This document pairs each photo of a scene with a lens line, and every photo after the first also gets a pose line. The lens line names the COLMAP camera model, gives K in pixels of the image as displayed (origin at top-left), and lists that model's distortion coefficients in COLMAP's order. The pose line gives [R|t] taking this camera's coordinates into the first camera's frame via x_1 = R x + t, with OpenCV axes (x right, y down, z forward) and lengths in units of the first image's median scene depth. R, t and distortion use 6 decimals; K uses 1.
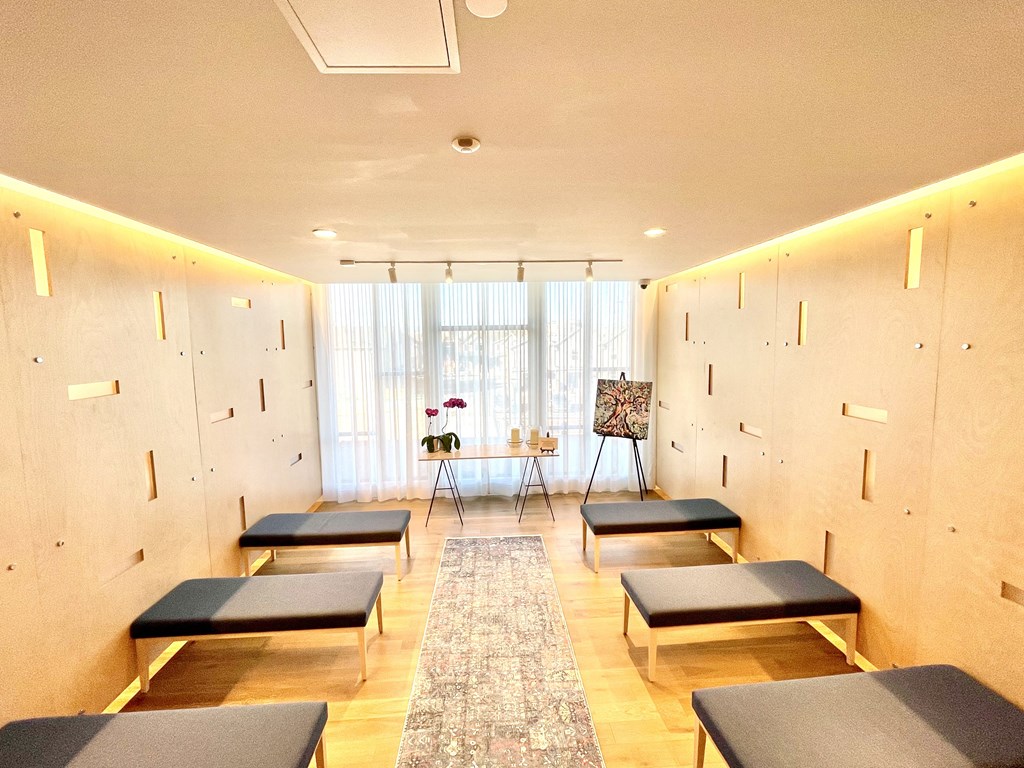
lens RADIAL K [[440.3, 0, 512.0], [0, 440.3, 384.0], [0, 0, 1]] dist [0.001227, 0.000082]
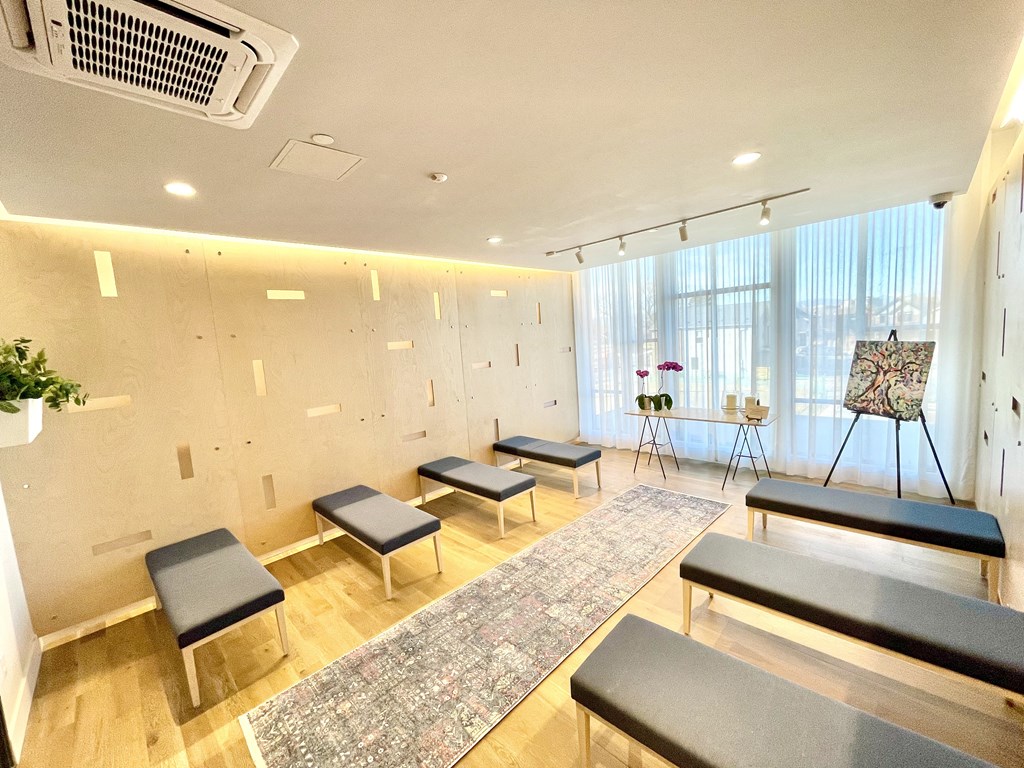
lens RADIAL K [[406.3, 0, 512.0], [0, 406.3, 384.0], [0, 0, 1]] dist [0.000756, 0.000028]
pose [[0.671607, 0.051448, -0.739120, 0.347378], [-0.013475, 0.998269, 0.057242, 0.035172], [0.740785, -0.028484, 0.671138, 0.057900]]
